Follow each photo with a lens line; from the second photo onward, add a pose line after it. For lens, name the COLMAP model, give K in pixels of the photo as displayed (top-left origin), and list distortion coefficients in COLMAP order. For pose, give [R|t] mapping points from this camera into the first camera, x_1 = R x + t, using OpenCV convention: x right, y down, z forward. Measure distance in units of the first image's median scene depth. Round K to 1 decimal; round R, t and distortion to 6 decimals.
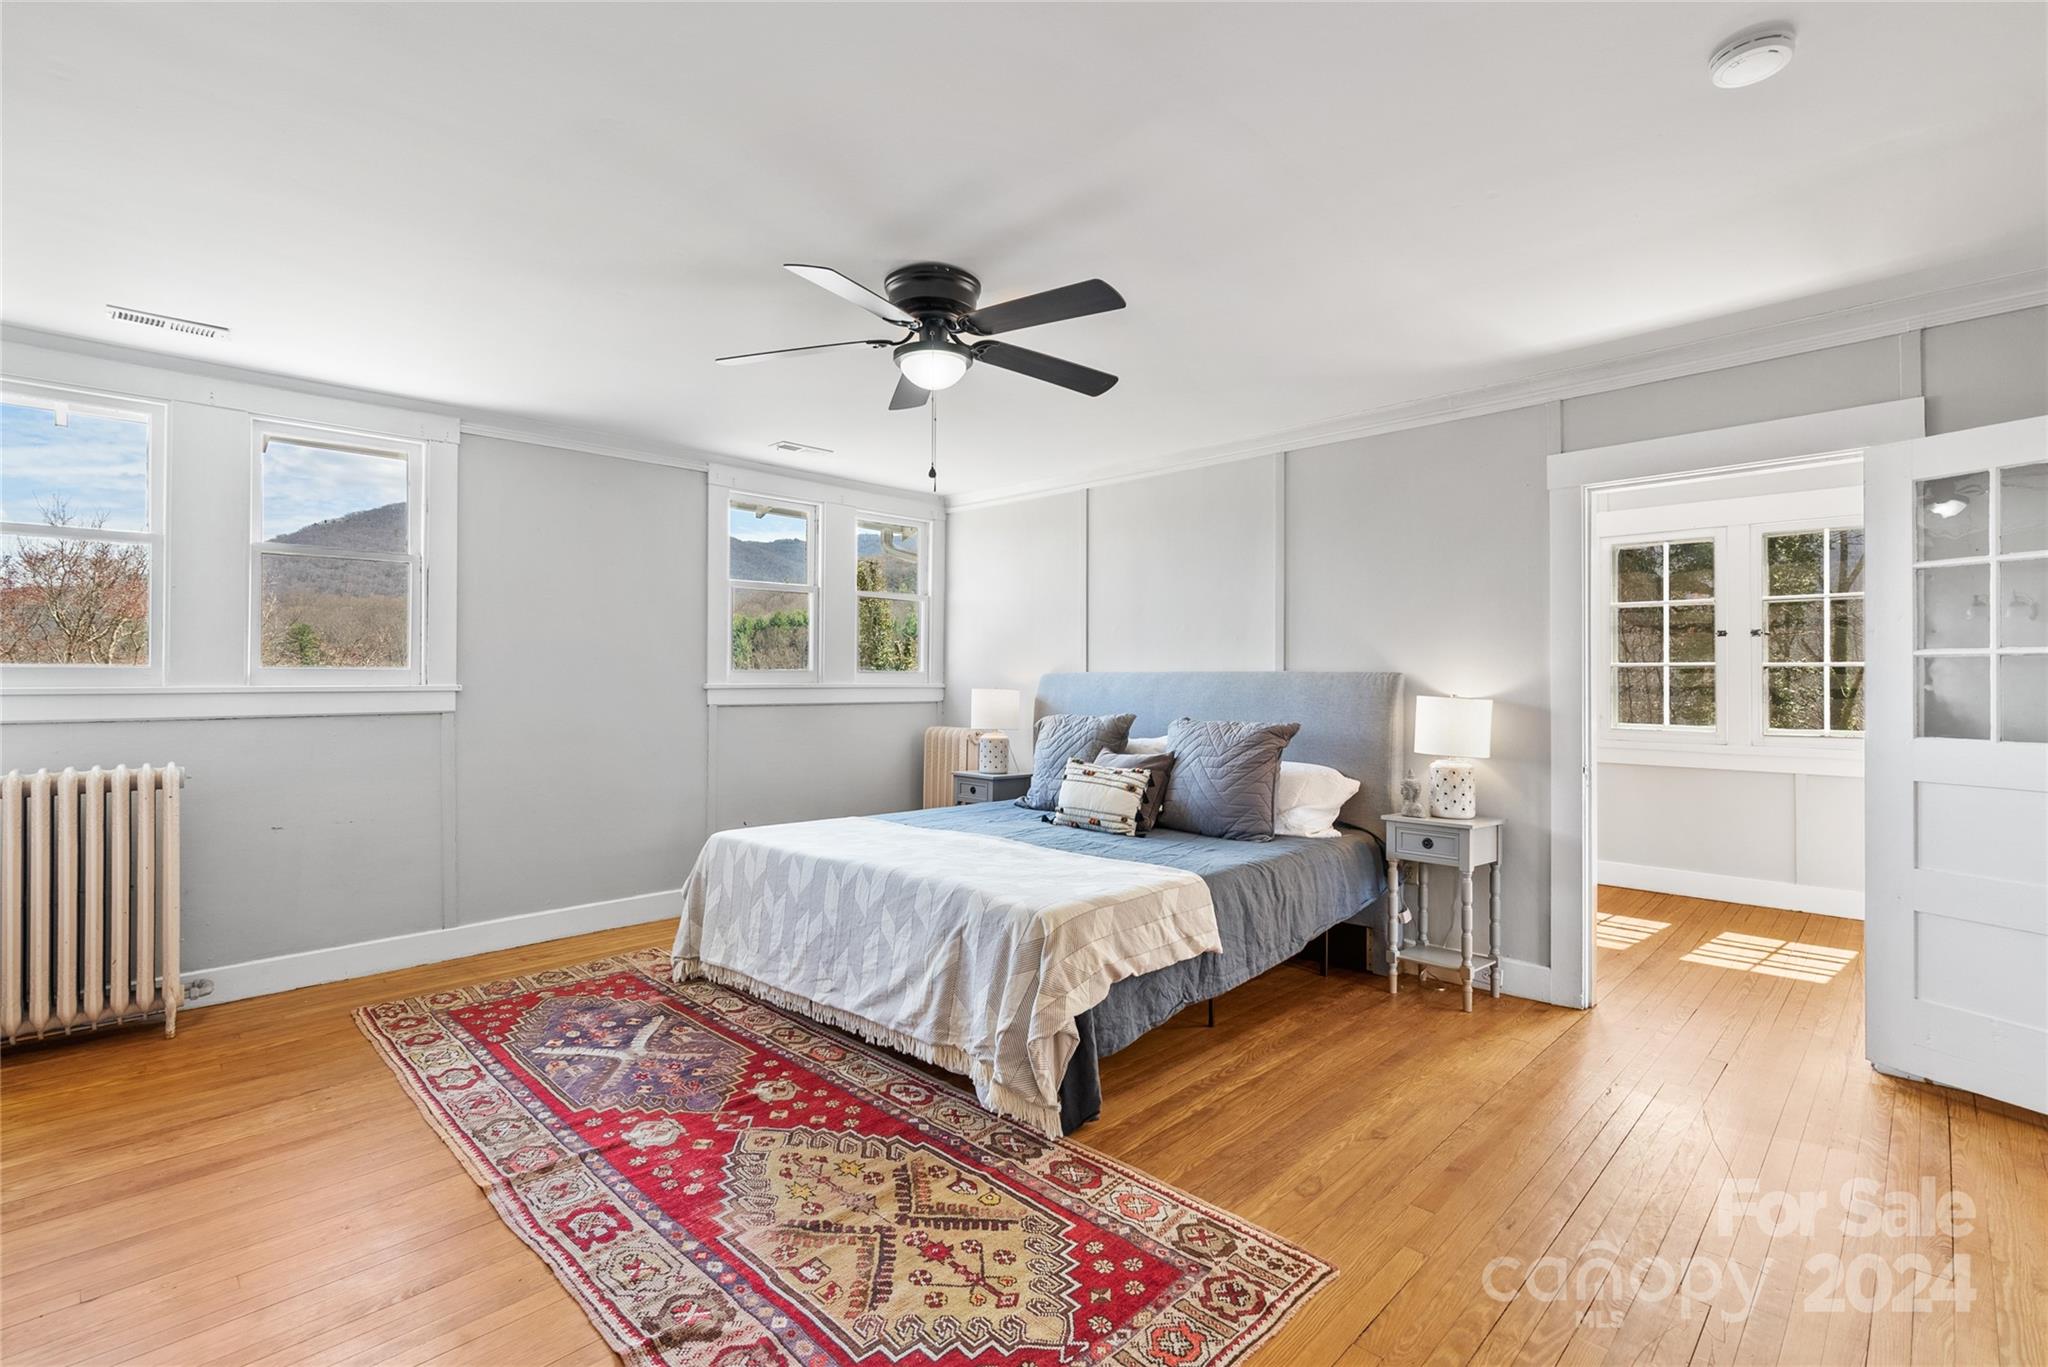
lens RADIAL K [[924.4, 0, 1030.3], [0, 924.4, 672.2], [0, 0, 1]] dist [0.002559, 0.000371]
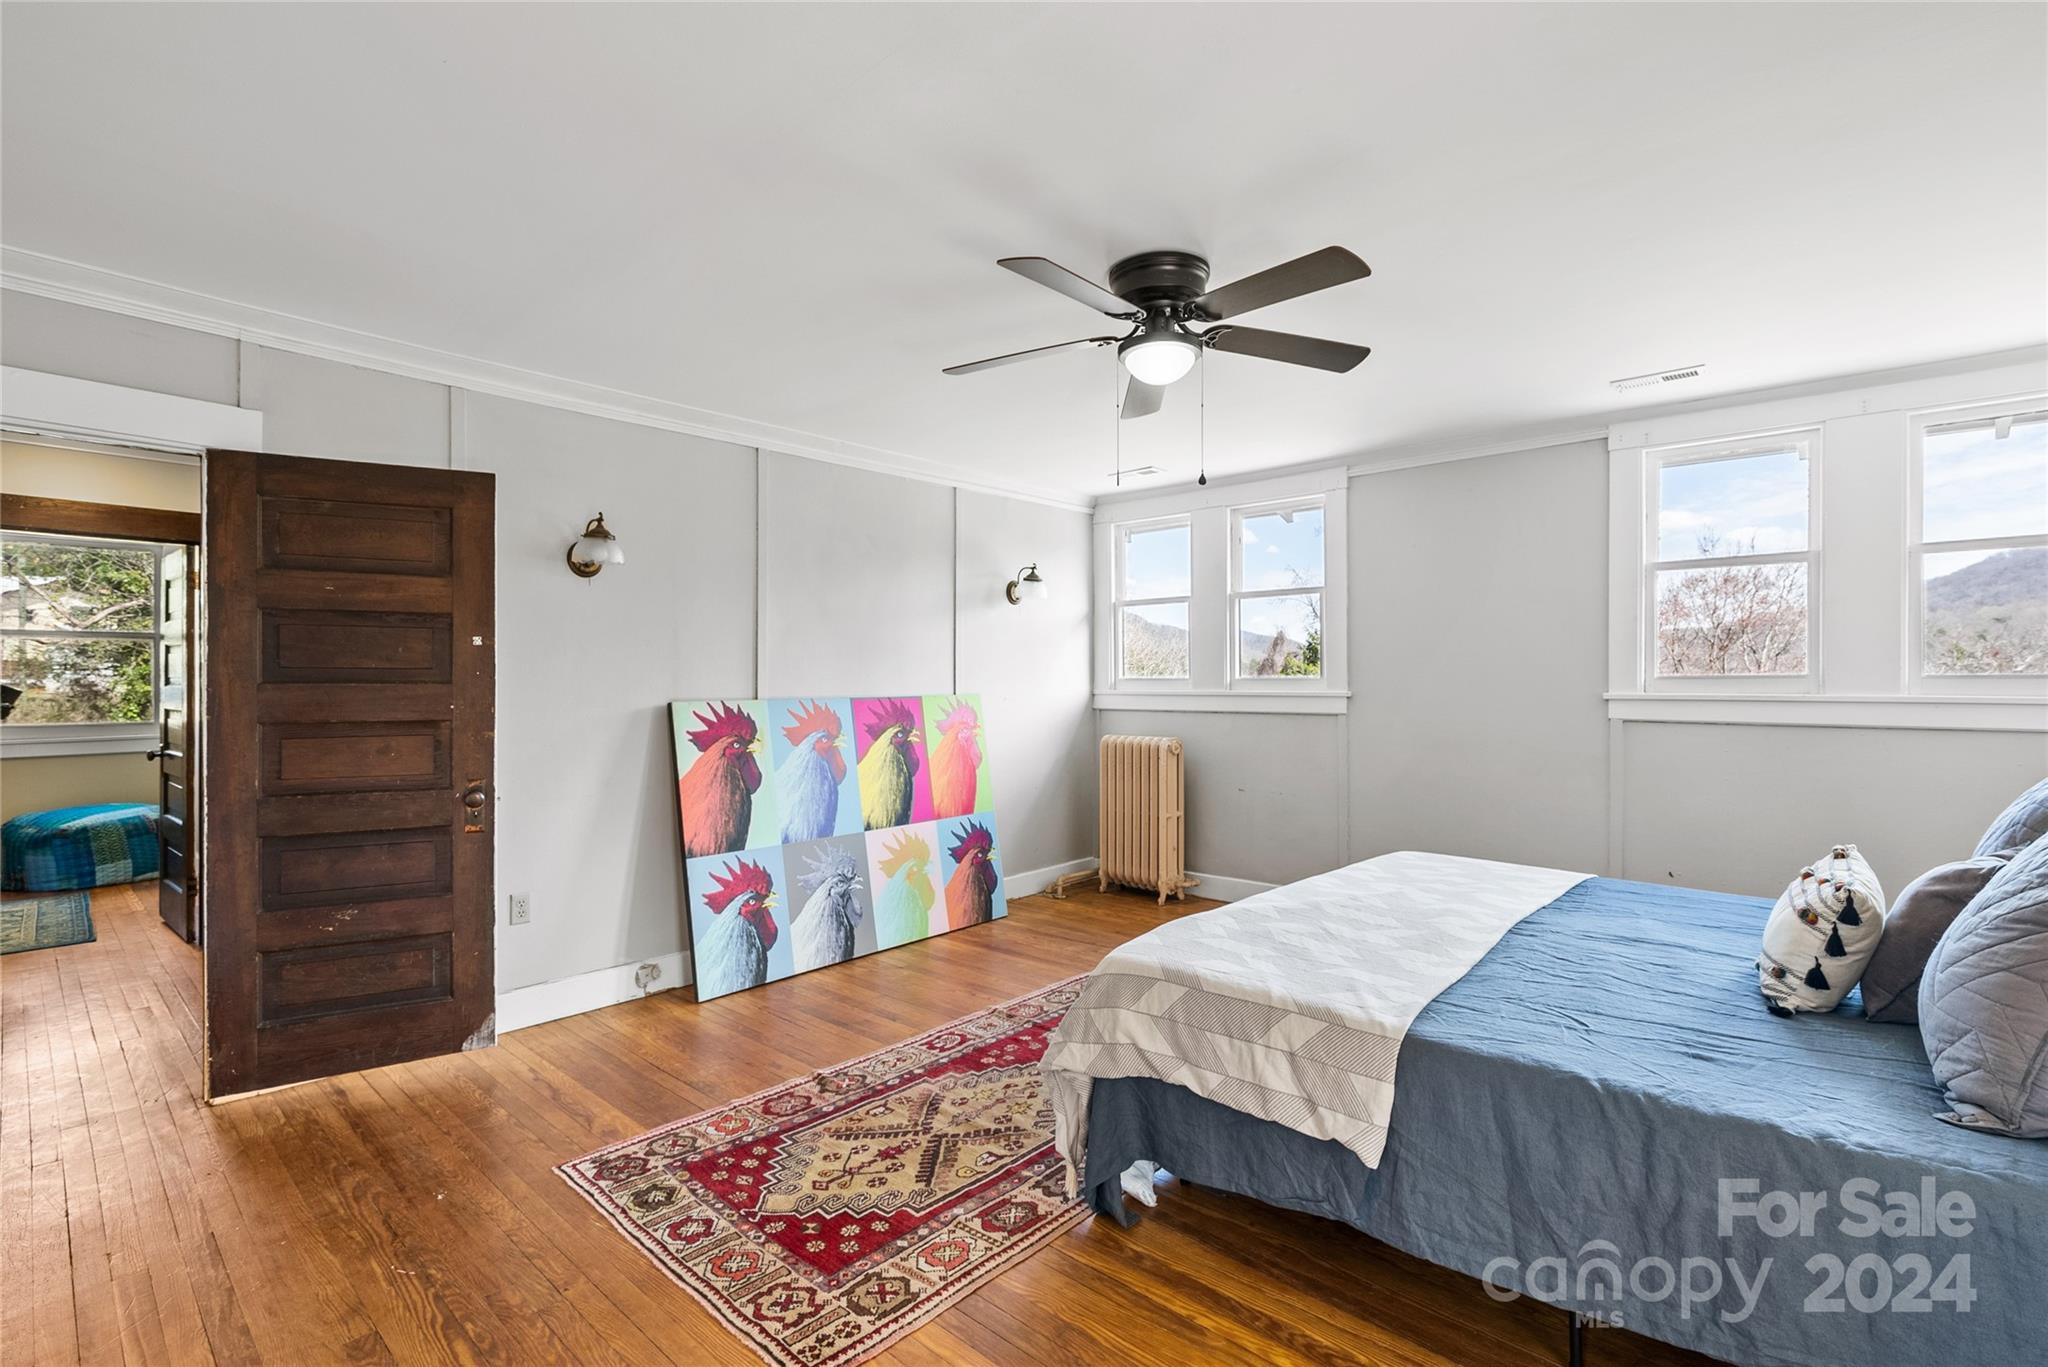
lens RADIAL K [[924.4, 0, 1021.3], [0, 924.4, 682.8], [0, 0, 1]] dist [0.002559, 0.000371]
pose [[0.051728, -0.001406, -0.998660, 1.068047], [0.004887, 0.999987, -0.001155, 0.002785], [0.998649, -0.004821, 0.051734, 1.044388]]
